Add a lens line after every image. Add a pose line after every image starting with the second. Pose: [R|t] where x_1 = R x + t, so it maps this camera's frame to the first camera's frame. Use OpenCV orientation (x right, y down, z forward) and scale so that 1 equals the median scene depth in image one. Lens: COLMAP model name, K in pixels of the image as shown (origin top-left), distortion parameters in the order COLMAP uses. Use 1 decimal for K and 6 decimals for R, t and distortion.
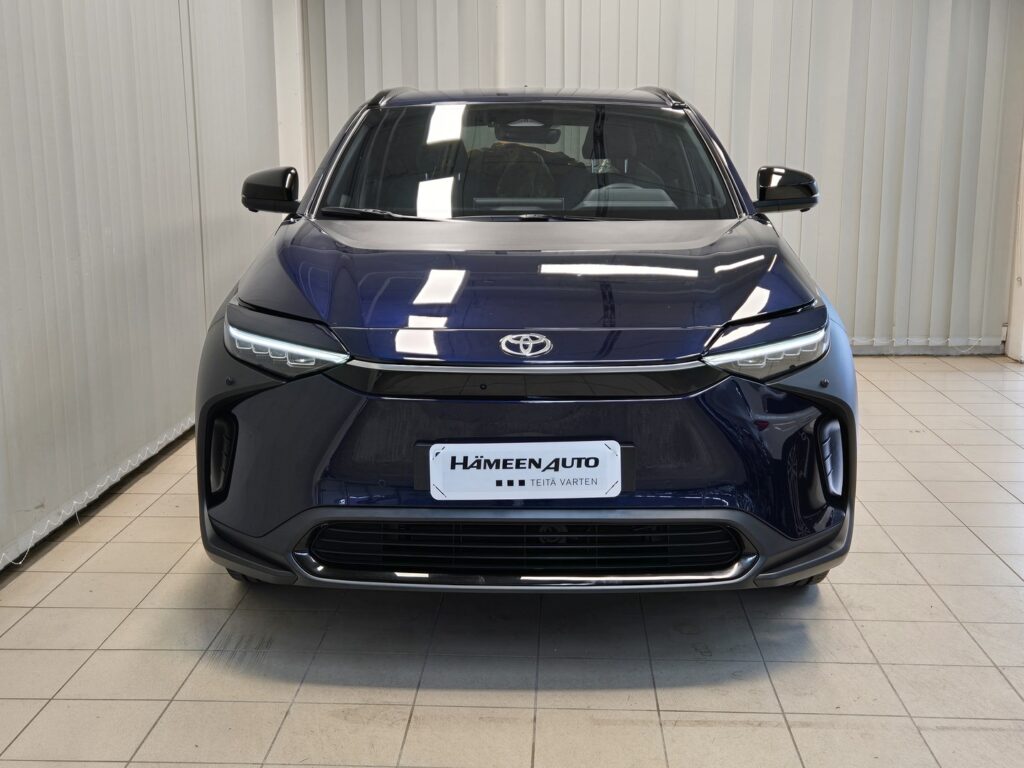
lens RADIAL K [[1252.4, 0, 512.0], [0, 1252.4, 384.0], [0, 0, 1]] dist [0.083272, -0.031857]
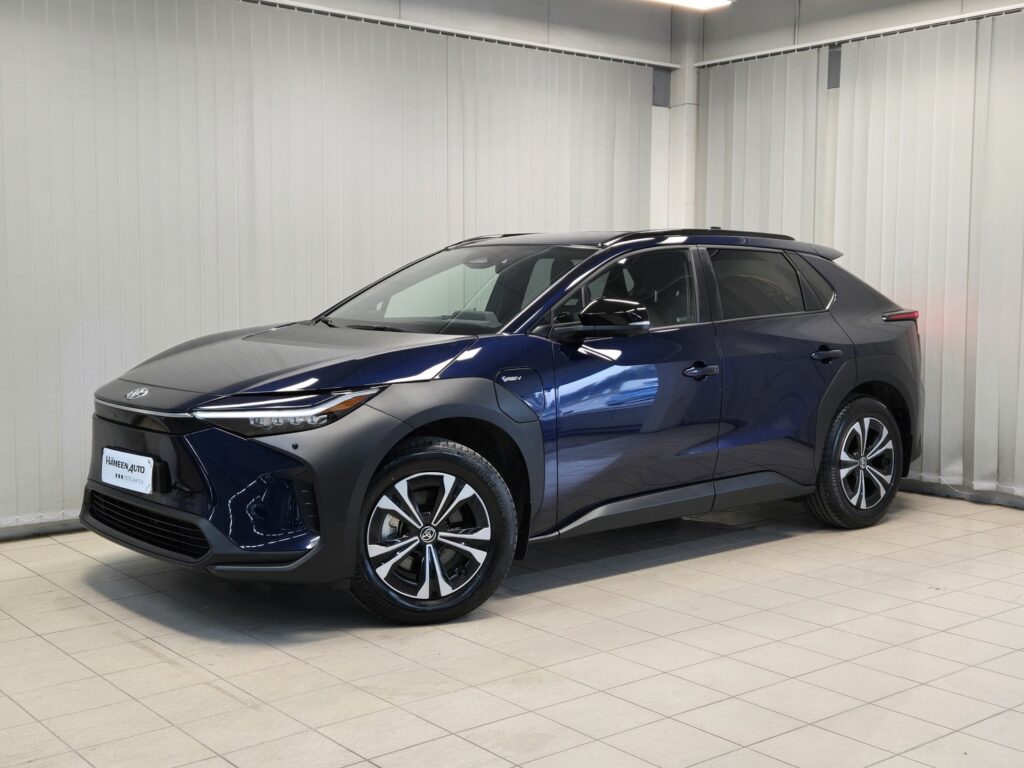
lens RADIAL K [[1252.4, 0, 512.0], [0, 1252.4, 384.0], [0, 0, 1]] dist [0.083272, -0.031857]
pose [[0.658389, 0.072620, -0.749167, 1.476311], [-0.149238, 0.988169, -0.035367, -0.055774], [0.737735, 0.135089, 0.661437, 0.255086]]
